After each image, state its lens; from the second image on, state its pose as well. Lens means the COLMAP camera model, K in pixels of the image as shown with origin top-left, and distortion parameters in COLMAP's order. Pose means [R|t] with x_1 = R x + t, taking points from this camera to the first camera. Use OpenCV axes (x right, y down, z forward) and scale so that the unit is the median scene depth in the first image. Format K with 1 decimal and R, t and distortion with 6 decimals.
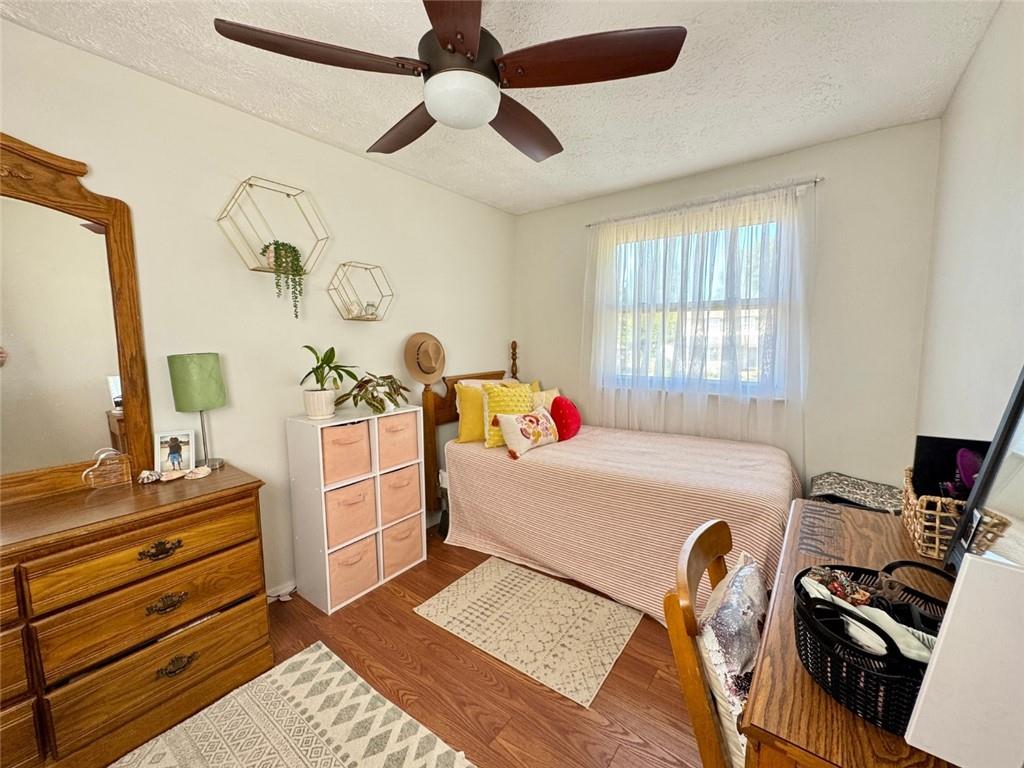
lens RADIAL K [[415.5, 0, 516.5], [0, 415.5, 384.2], [0, 0, 1]] dist [-0.004966, -0.000070]
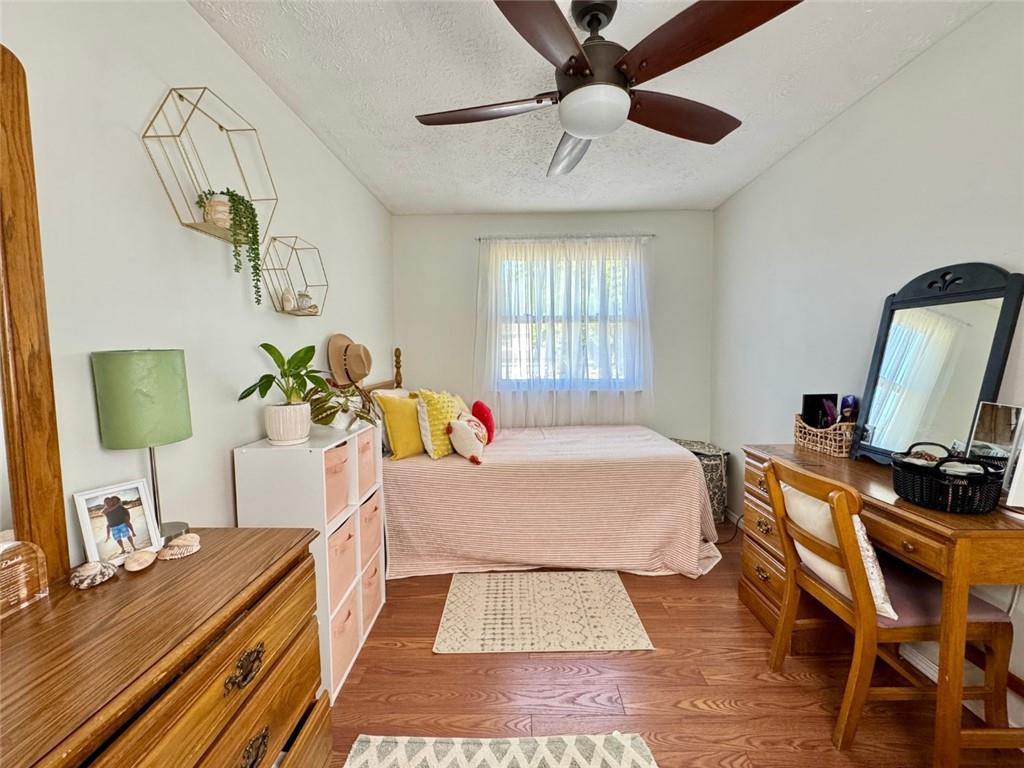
lens RADIAL K [[415.5, 0, 515.2], [0, 415.5, 383.2], [0, 0, 1]] dist [-0.004966, -0.000070]
pose [[0.803032, -0.041146, 0.594513, -0.523371], [0.066596, 0.997561, -0.020912, 0.016630], [-0.592203, 0.056385, 0.803814, 0.156023]]
